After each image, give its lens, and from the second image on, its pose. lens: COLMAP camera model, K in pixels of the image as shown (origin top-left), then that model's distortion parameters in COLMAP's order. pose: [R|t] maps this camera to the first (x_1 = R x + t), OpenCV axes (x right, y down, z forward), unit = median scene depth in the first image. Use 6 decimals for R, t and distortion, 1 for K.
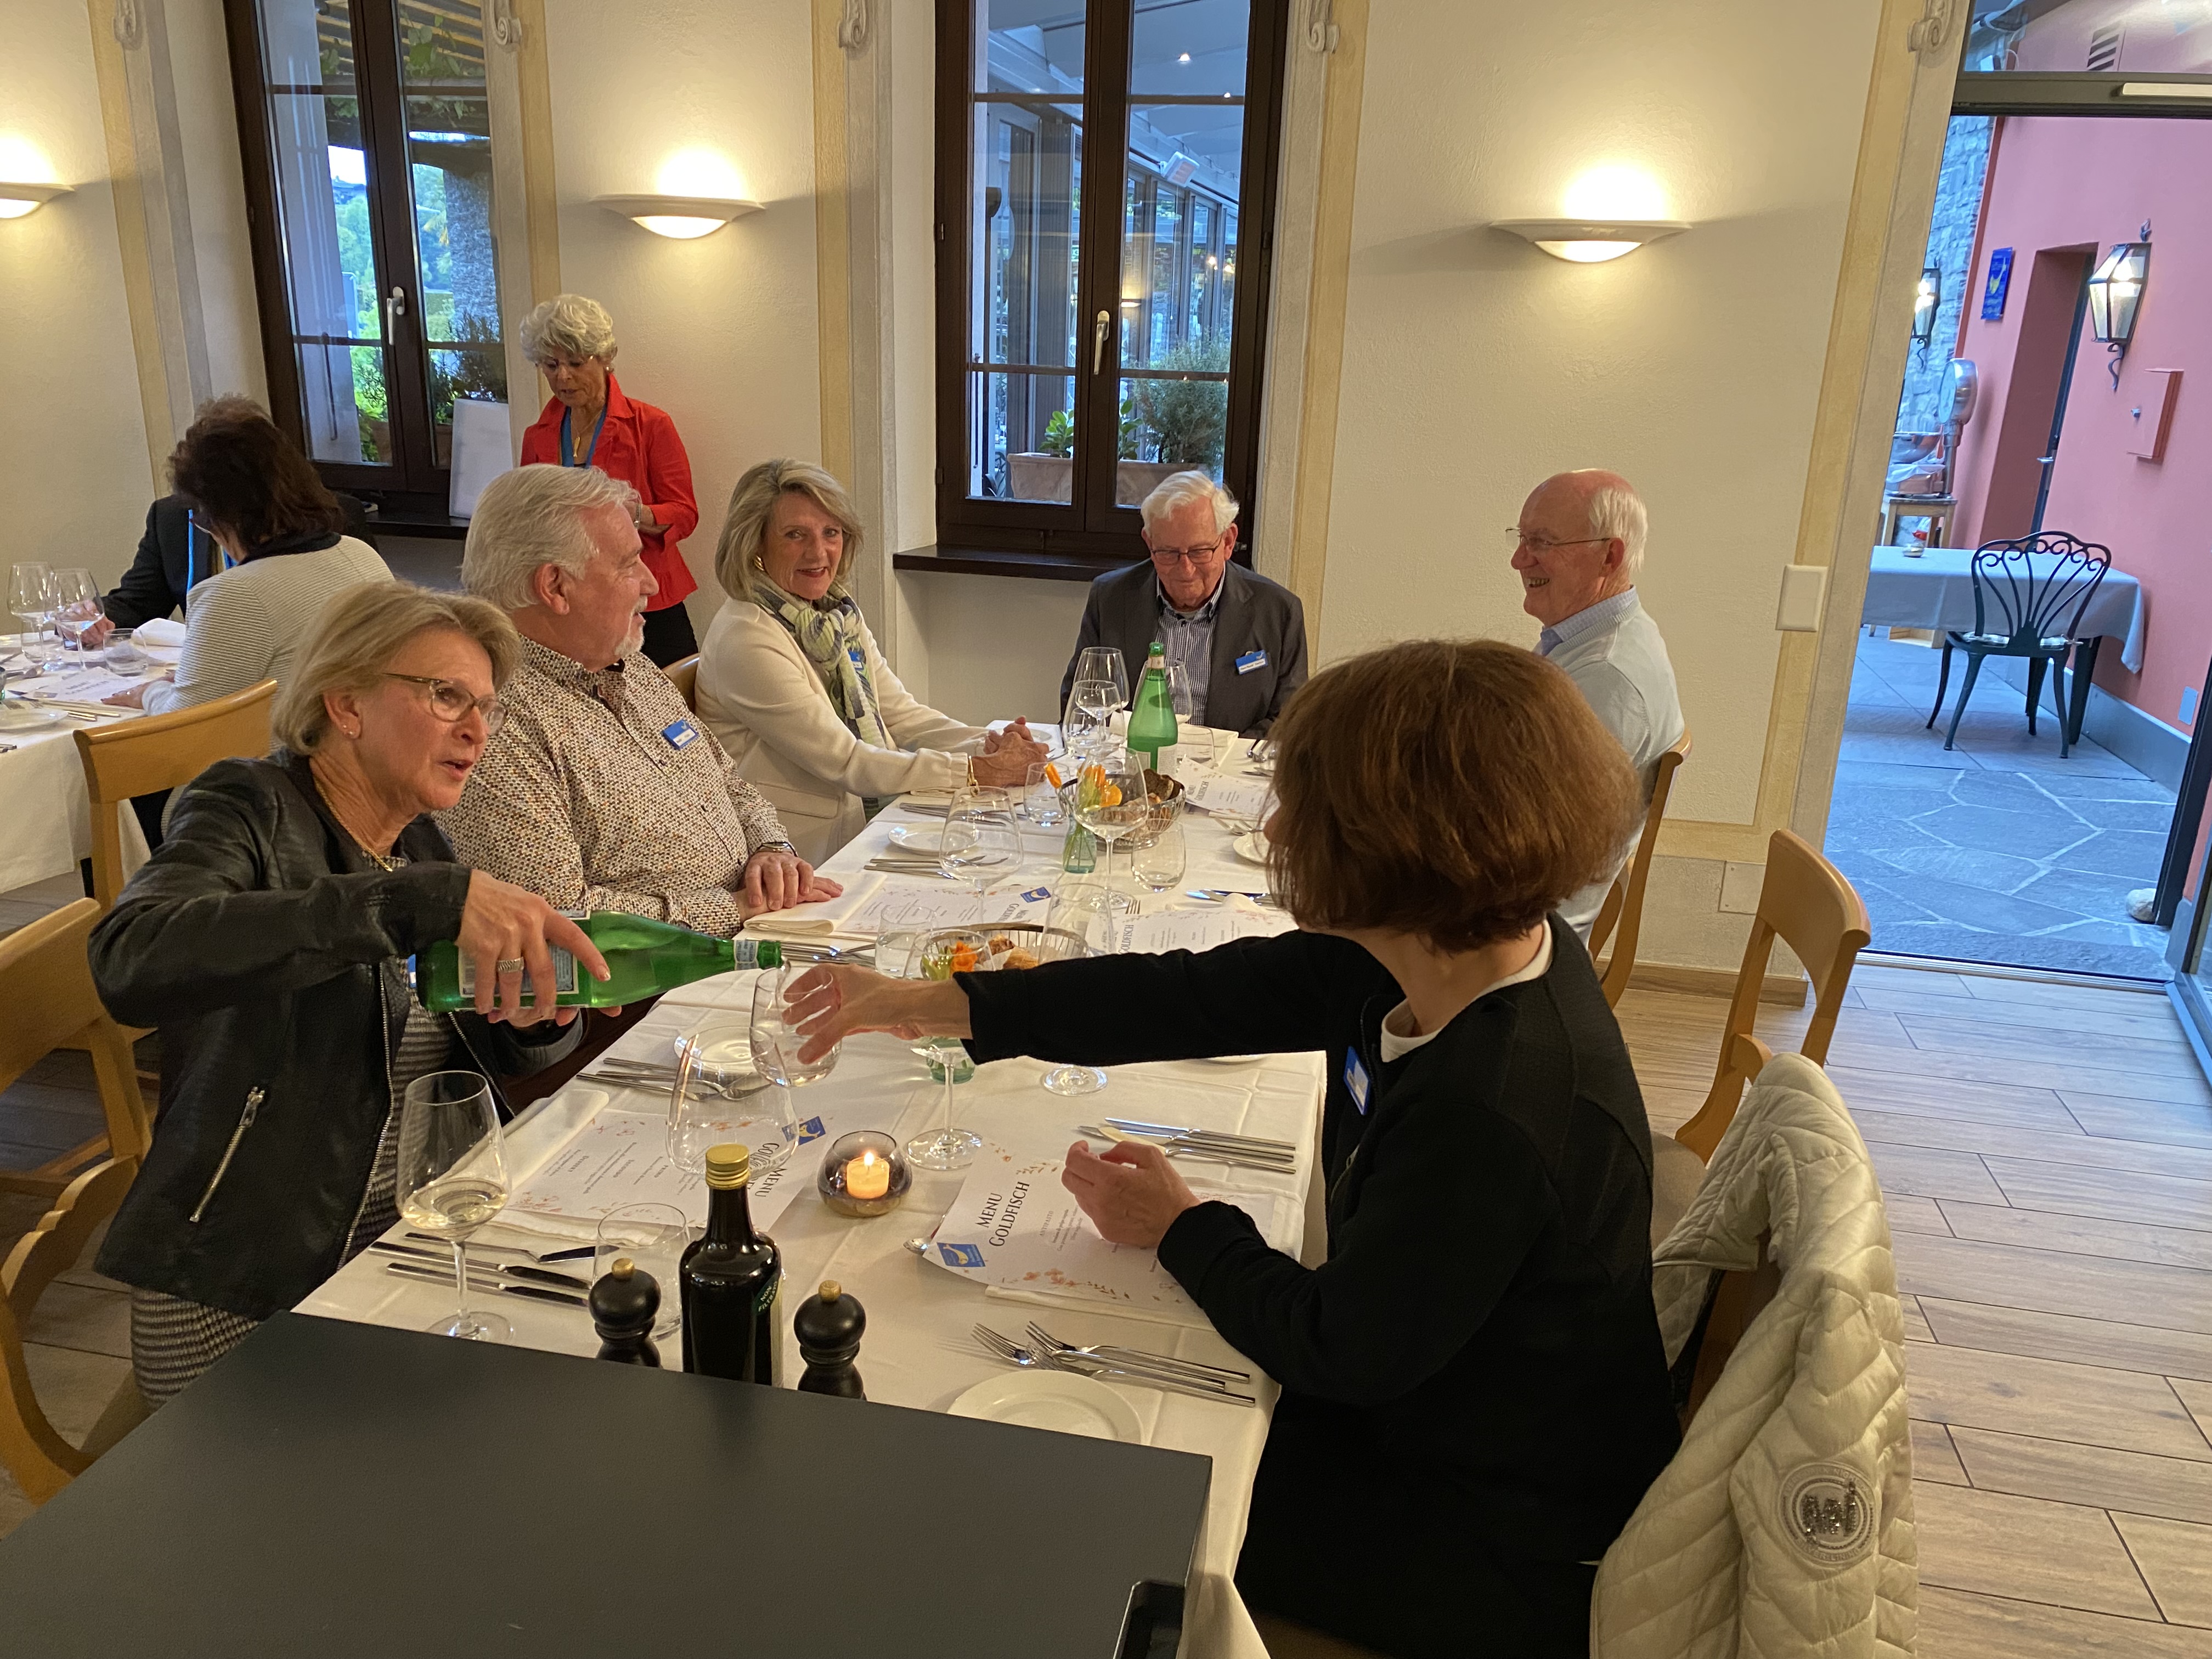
lens RADIAL K [[1671.2, 0, 1106.0], [0, 1671.2, 829.5], [0, 0, 1]] dist [-0.002429, 0.008643]
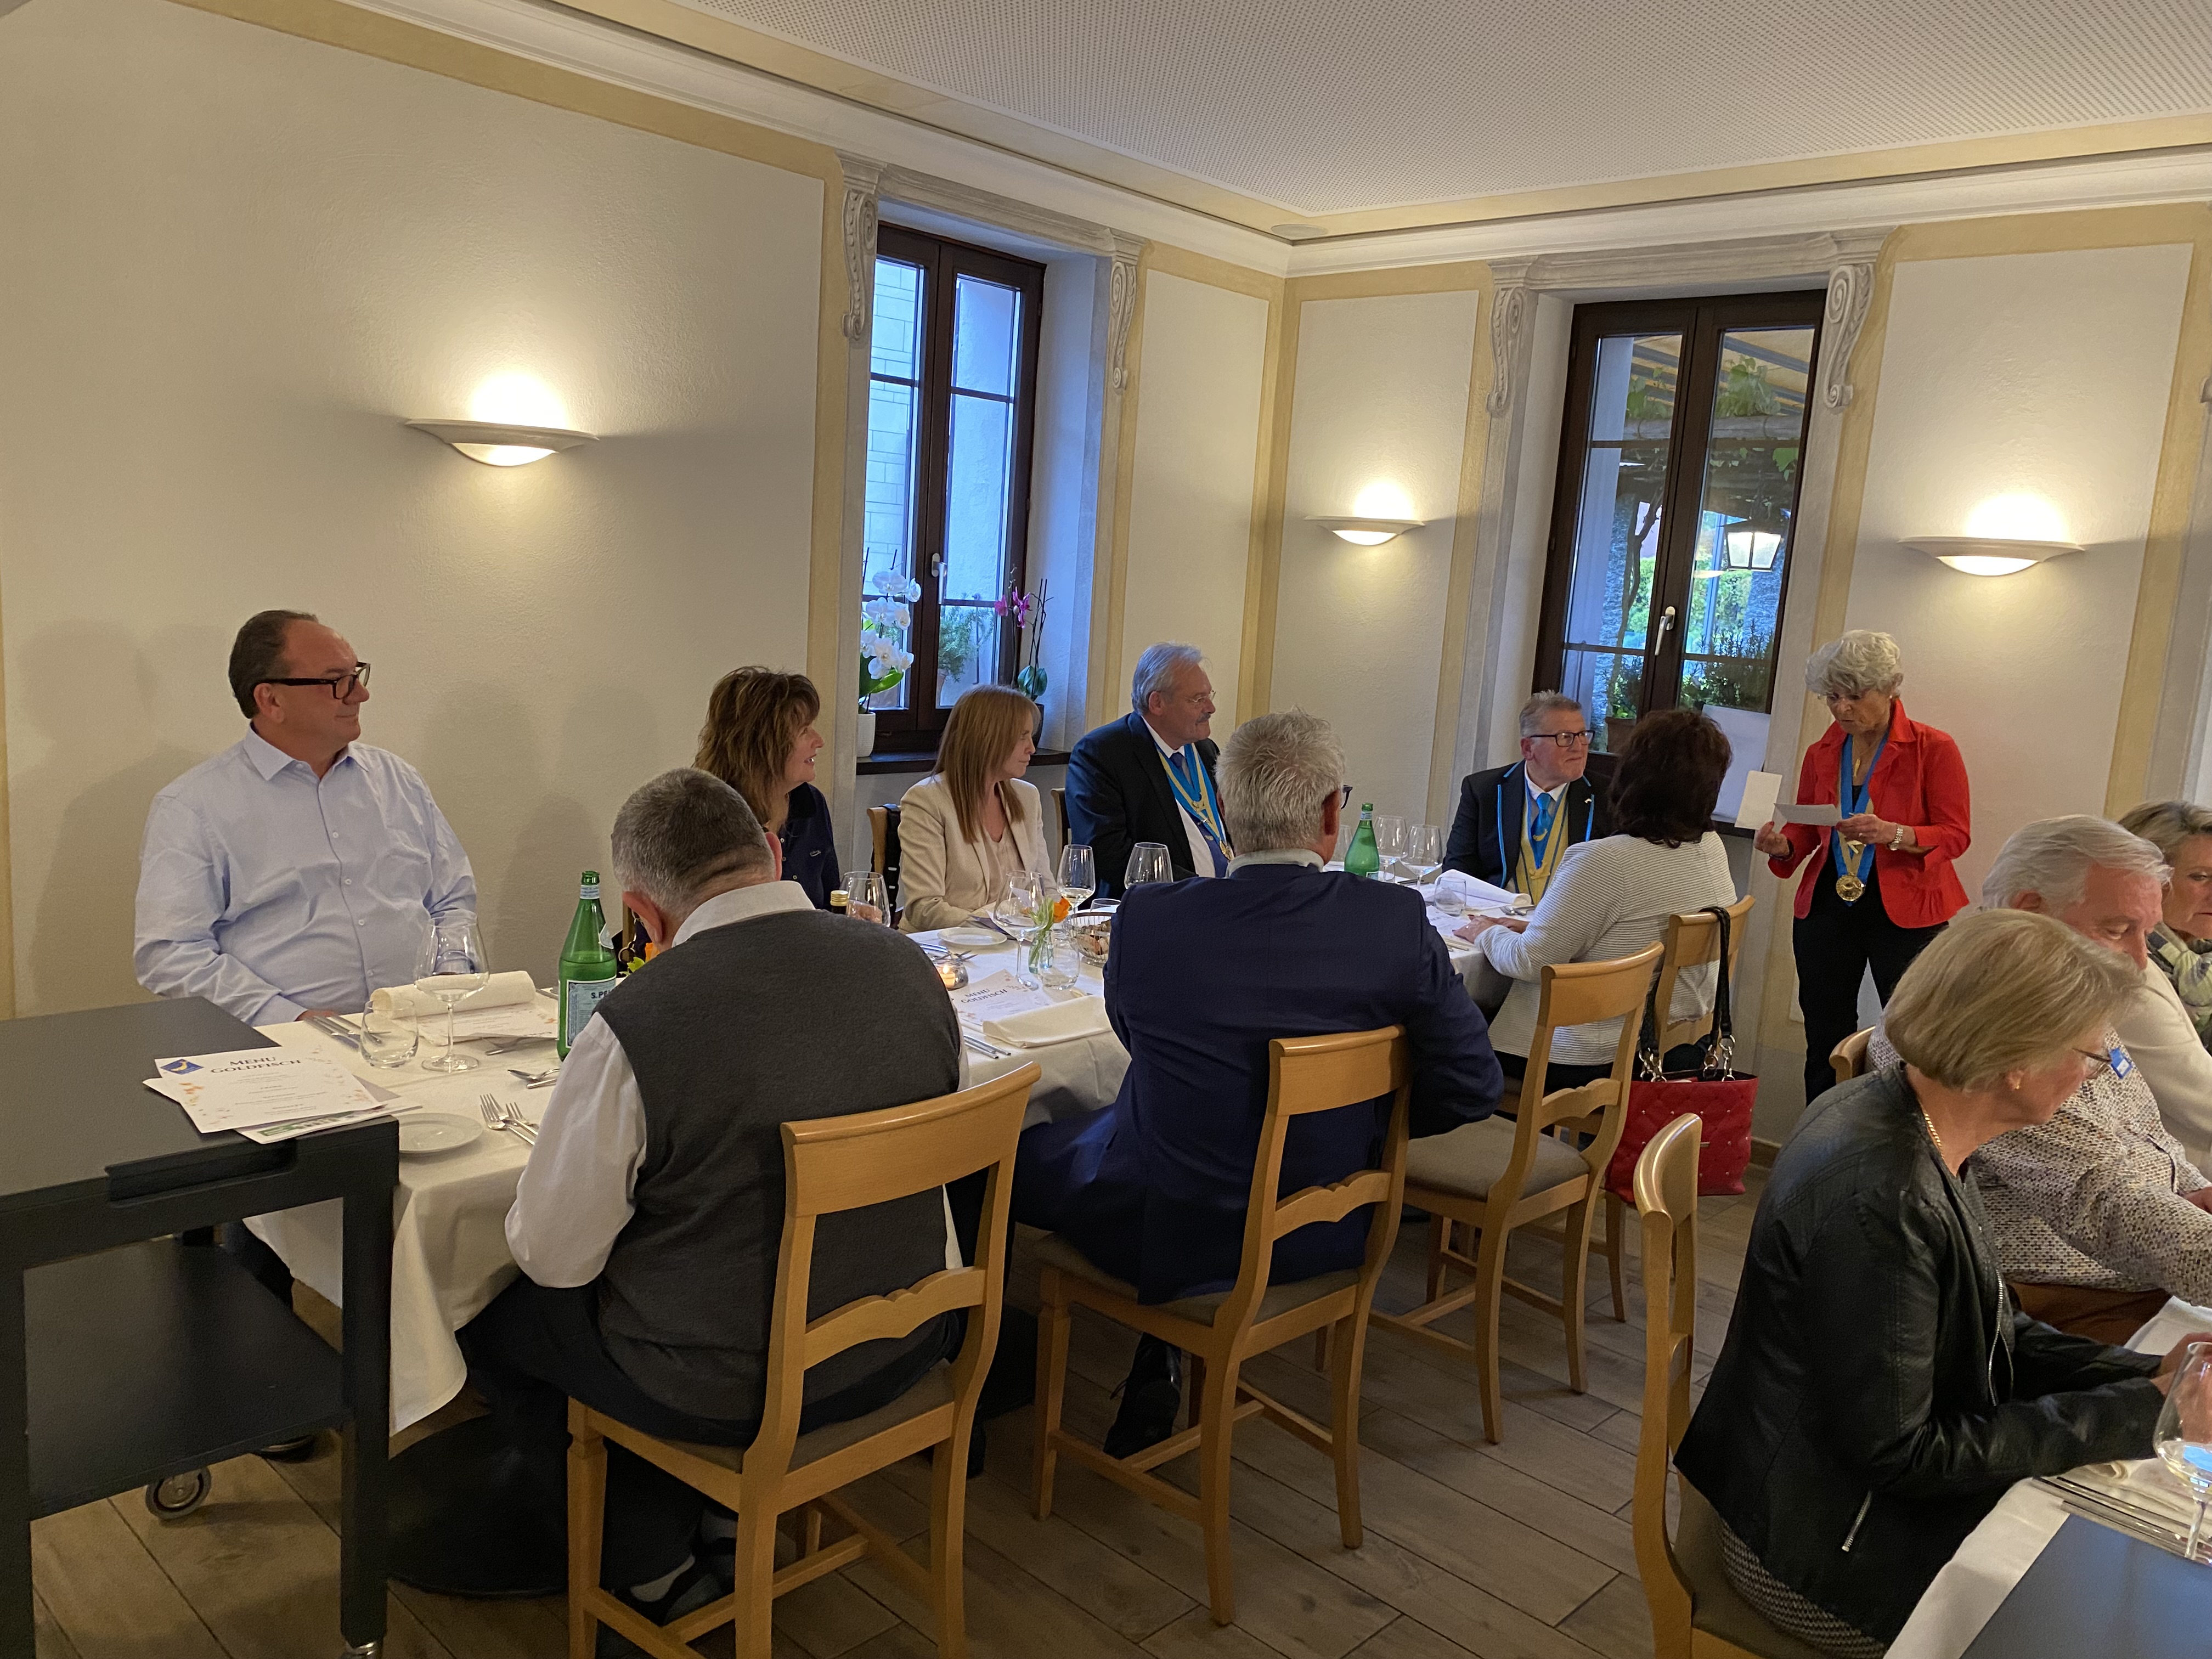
lens RADIAL K [[1671.2, 0, 1106.0], [0, 1671.2, 829.5], [0, 0, 1]] dist [-0.002429, 0.008643]
pose [[0.844772, 0.110458, -0.523602, -0.154969], [-0.199438, 0.972959, -0.116516, 0.029744], [0.496573, 0.202856, 0.843958, -0.121245]]
